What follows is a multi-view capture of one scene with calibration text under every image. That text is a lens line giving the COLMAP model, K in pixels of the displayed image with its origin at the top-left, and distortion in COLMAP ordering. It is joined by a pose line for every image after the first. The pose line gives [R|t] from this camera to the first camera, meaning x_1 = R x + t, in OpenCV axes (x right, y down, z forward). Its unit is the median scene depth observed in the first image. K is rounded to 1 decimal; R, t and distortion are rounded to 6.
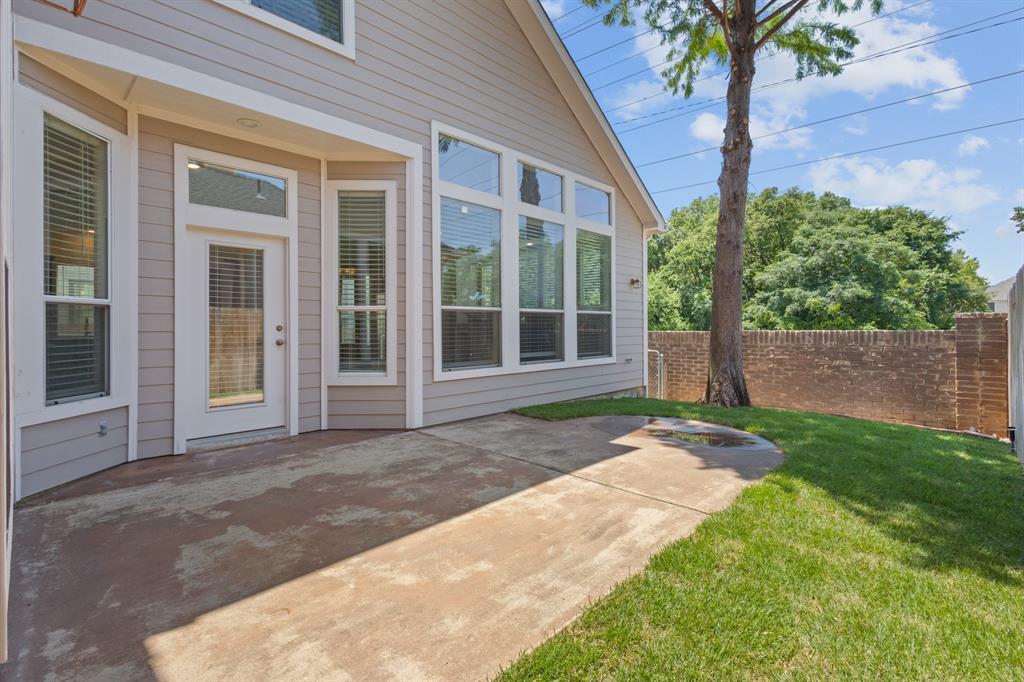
lens RADIAL K [[473.0, 0, 512.6], [0, 473.0, 329.9], [0, 0, 1]] dist [0.001646, -0.000131]
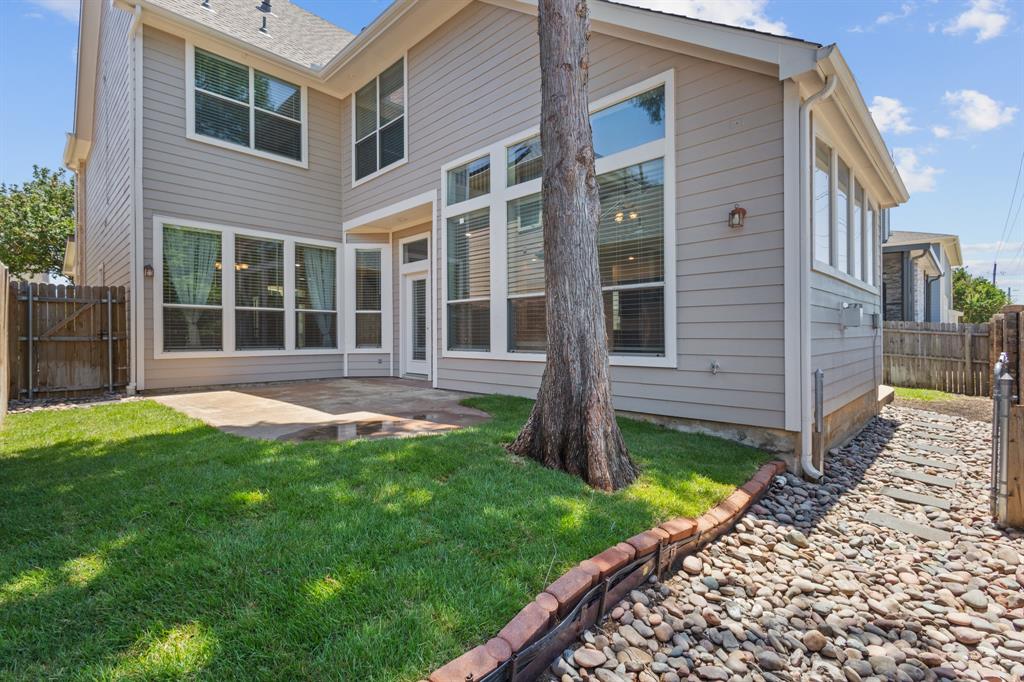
lens RADIAL K [[473.0, 0, 512.6], [0, 473.0, 329.9], [0, 0, 1]] dist [0.001646, -0.000131]
pose [[0.003270, -0.002141, -0.999992, 1.431744], [0.003437, 0.999992, -0.002130, 0.041154], [0.999989, -0.003430, 0.003277, 1.425357]]
